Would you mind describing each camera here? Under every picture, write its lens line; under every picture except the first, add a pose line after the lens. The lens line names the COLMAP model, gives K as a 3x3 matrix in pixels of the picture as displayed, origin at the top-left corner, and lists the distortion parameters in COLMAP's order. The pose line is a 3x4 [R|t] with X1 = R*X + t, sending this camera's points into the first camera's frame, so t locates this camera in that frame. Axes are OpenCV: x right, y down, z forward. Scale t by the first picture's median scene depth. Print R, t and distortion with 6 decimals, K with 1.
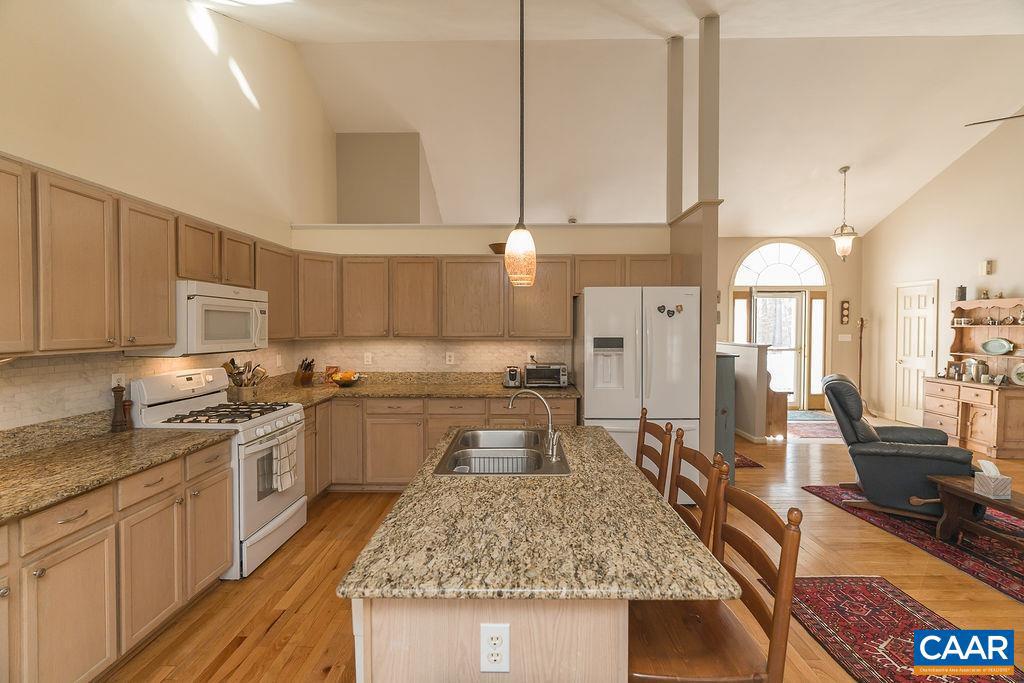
lens RADIAL K [[460.5, 0, 510.9], [0, 460.5, 336.4], [0, 0, 1]] dist [-0.002175, 0.000048]
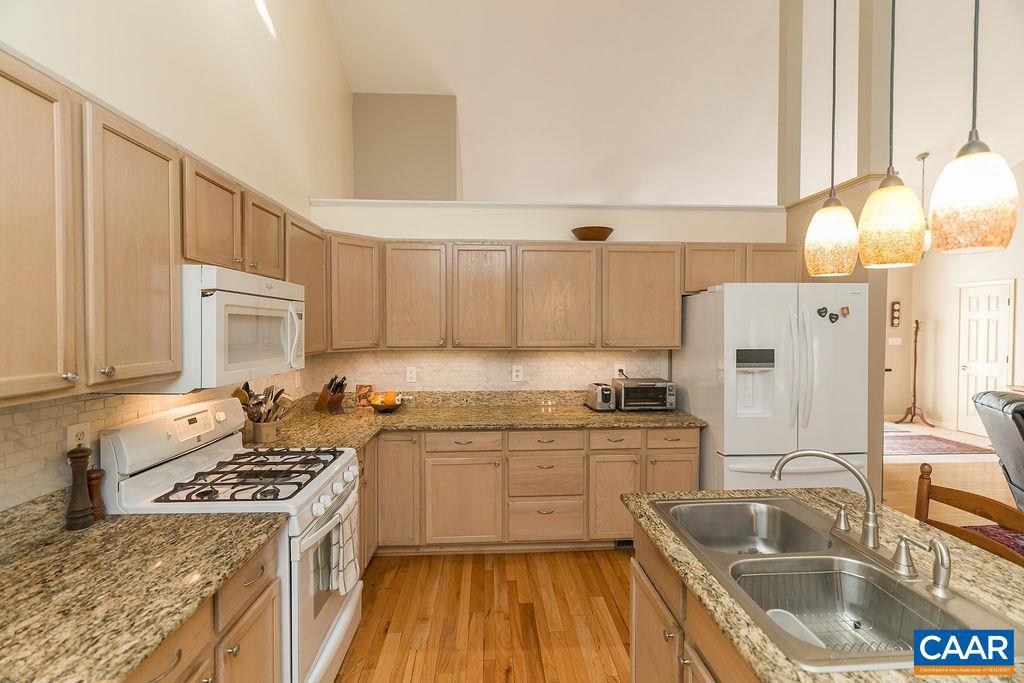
lens RADIAL K [[458.4, 0, 511.8], [0, 458.4, 336.7], [0, 0, 1]] dist [-0.002431, 0.001115]
pose [[0.997457, -0.002379, 0.071231, -0.263793], [0.002273, 0.999996, 0.001572, -0.022090], [-0.071235, -0.001406, 0.997459, 0.291021]]
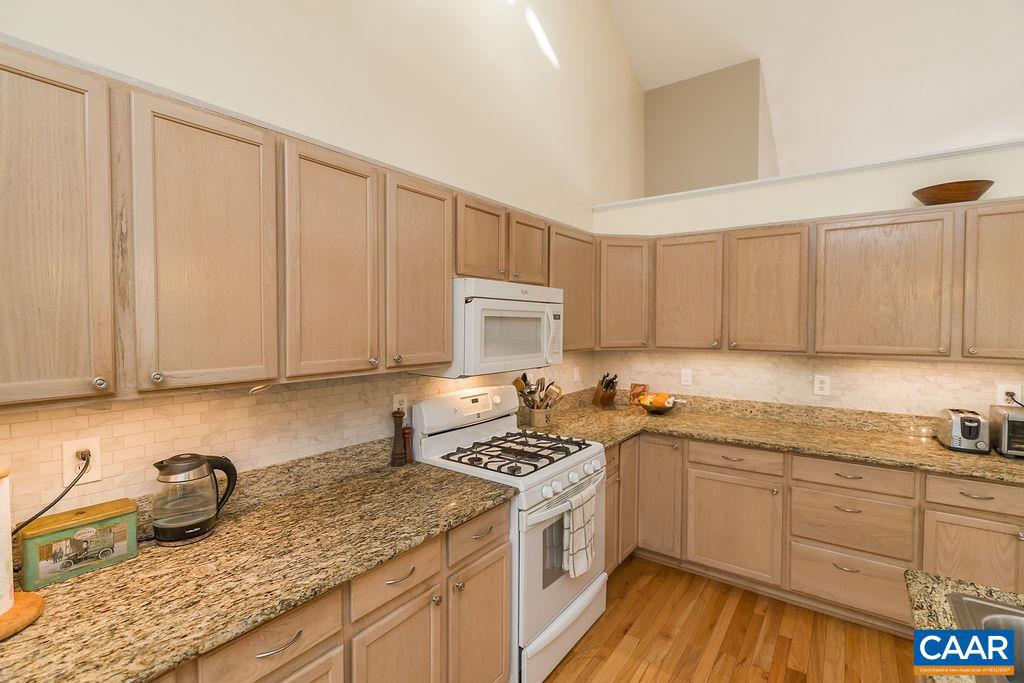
lens RADIAL K [[467.9, 0, 512.4], [0, 467.9, 336.6], [0, 0, 1]] dist [-0.004032, 0.000584]
pose [[0.819148, 0.016343, -0.573349, -0.152322], [-0.012784, 0.999866, 0.010236, -0.026440], [0.573439, -0.001055, 0.819248, 0.317802]]
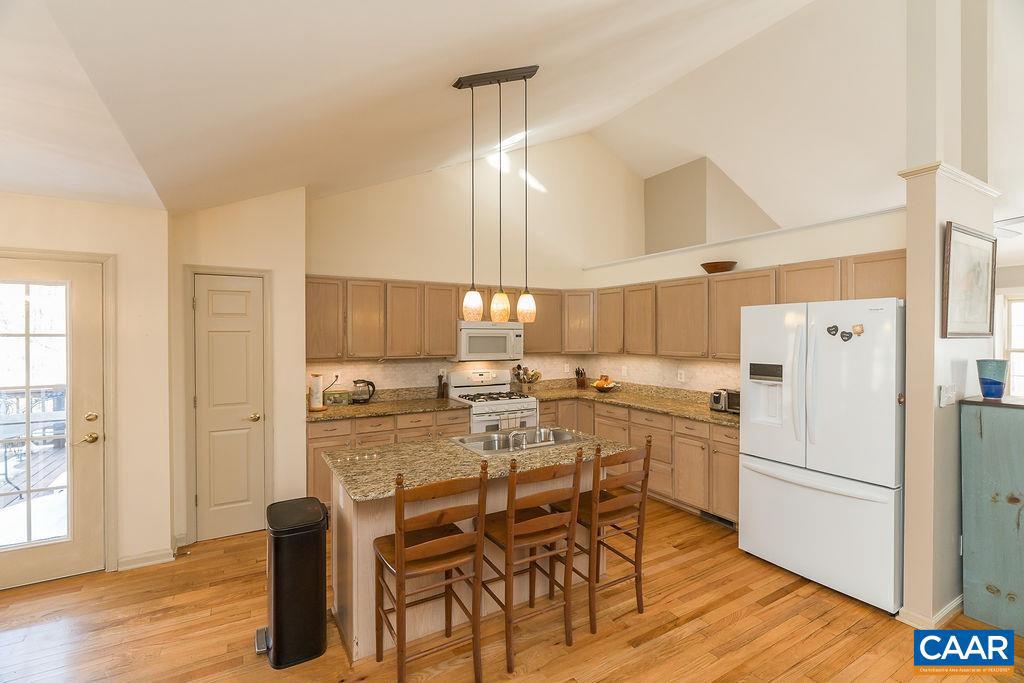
lens RADIAL K [[458.4, 0, 511.8], [0, 458.4, 336.7], [0, 0, 1]] dist [-0.002431, 0.001115]
pose [[0.525354, 0.002618, -0.850880, 0.741953], [-0.017232, 0.999823, -0.007563, -0.036441], [0.850709, 0.018635, 0.525306, 0.159697]]
